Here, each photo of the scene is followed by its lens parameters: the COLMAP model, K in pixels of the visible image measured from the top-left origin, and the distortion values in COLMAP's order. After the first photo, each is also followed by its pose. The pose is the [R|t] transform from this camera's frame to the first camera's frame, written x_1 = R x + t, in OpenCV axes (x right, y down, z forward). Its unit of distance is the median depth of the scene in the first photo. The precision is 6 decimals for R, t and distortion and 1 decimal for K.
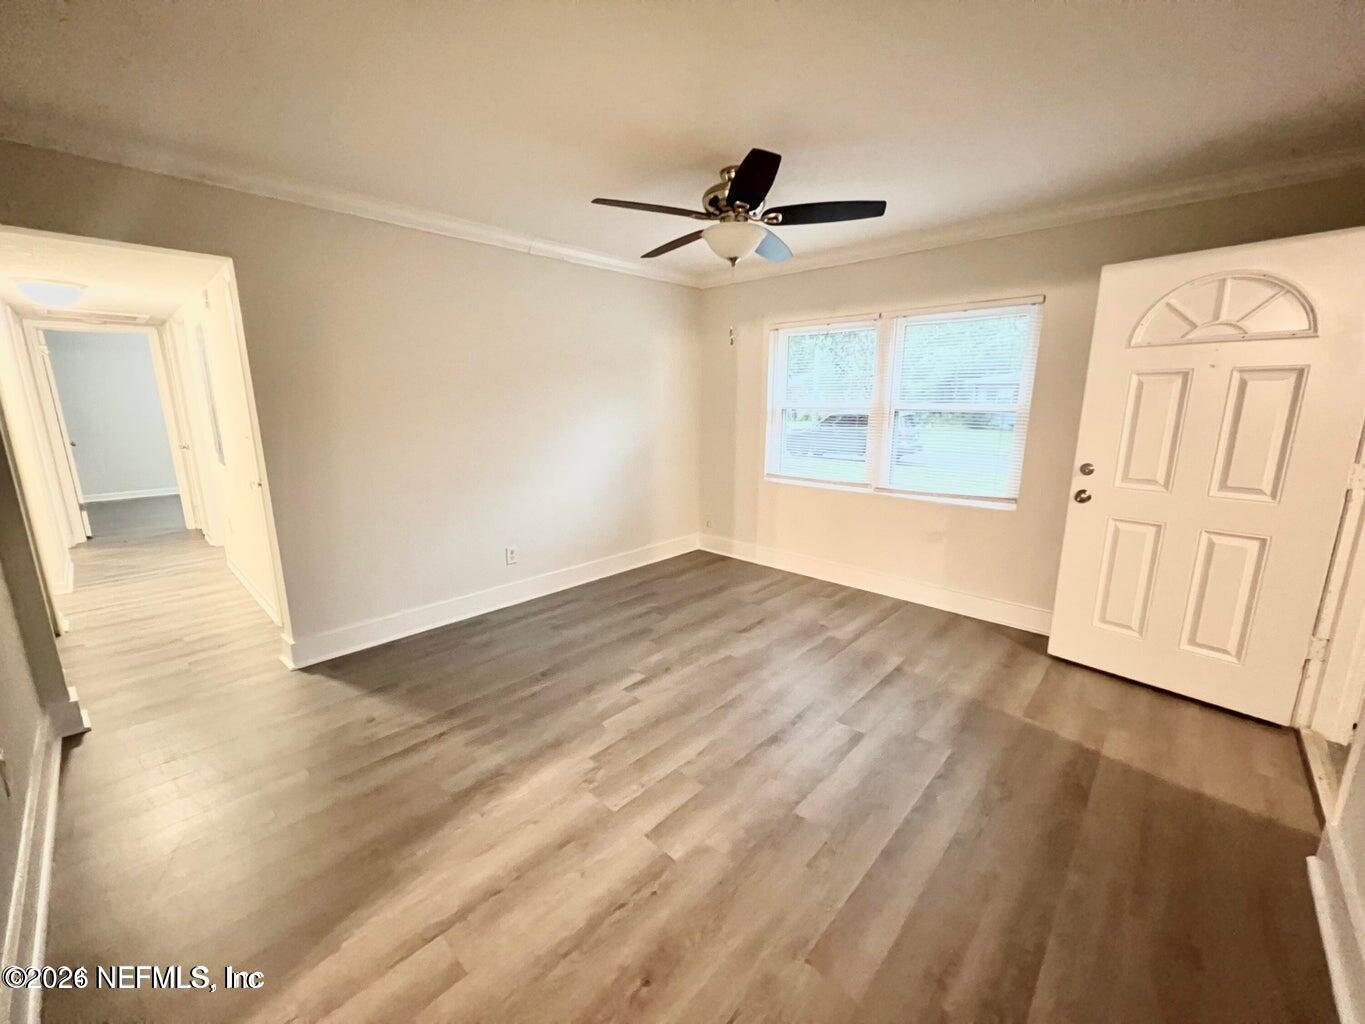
lens RADIAL K [[542.8, 0, 678.0], [0, 542.8, 510.9], [0, 0, 1]] dist [0.000461, 0.000067]
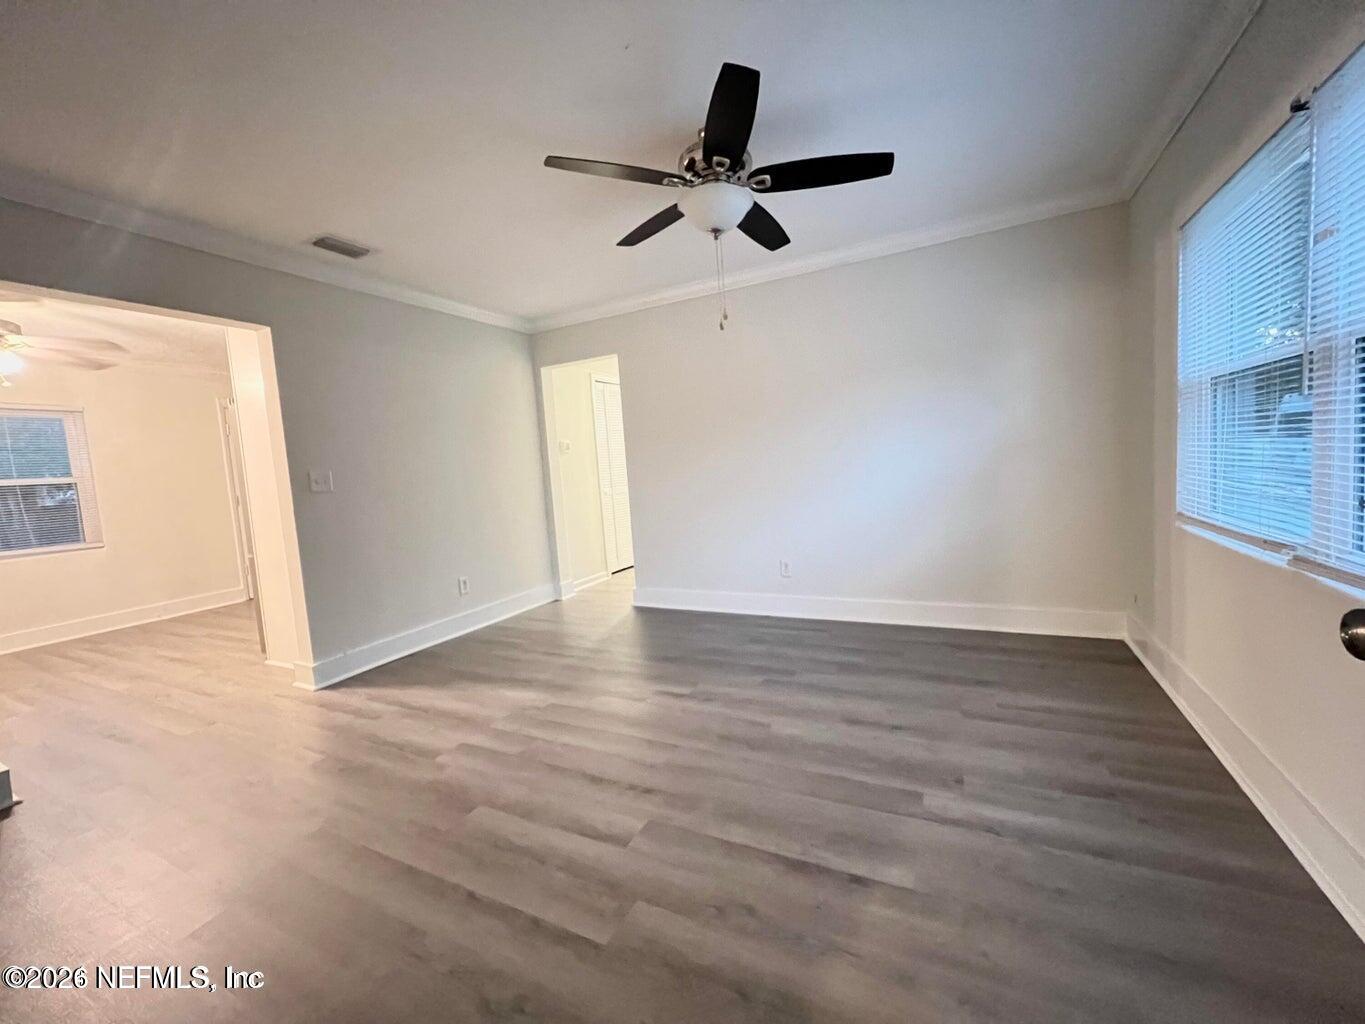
lens RADIAL K [[548.7, 0, 678.7], [0, 548.7, 512.1], [0, 0, 1]] dist [0.000969, 0.000200]
pose [[0.275891, 0.066554, -0.958882, 0.856021], [-0.126165, 0.991476, 0.032516, -0.042892], [0.952873, 0.112007, 0.281936, 0.686802]]
